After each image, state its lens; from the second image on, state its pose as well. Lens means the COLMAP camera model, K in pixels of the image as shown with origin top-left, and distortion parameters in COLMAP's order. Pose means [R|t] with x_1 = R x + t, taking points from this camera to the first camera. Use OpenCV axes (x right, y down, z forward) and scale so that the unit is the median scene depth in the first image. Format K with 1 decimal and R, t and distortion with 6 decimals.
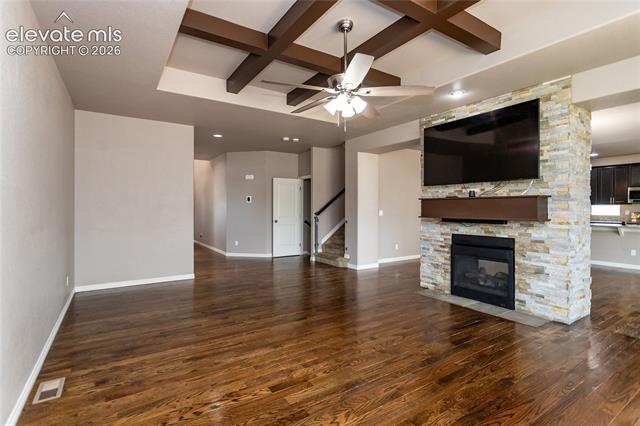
lens RADIAL K [[310.7, 0, 321.5], [0, 310.7, 209.5], [0, 0, 1]] dist [0.001148, 0.000651]
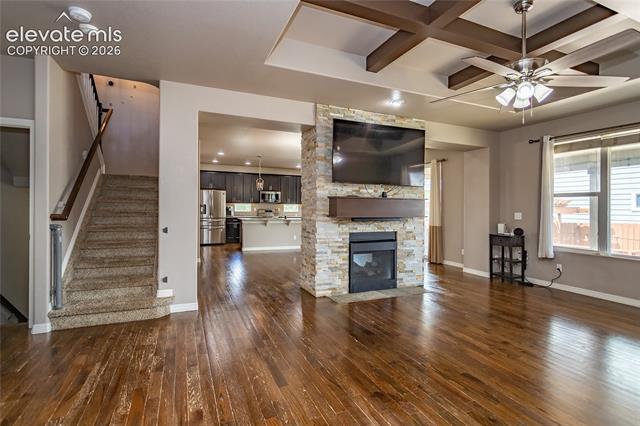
lens RADIAL K [[316.9, 0, 315.7], [0, 316.9, 203.6], [0, 0, 1]] dist [0.002989, 0.000892]
pose [[0.179360, 0.012599, 0.983703, -0.607879], [-0.006653, 0.999911, -0.011593, -0.003412], [-0.983761, -0.004465, 0.179427, 0.929100]]
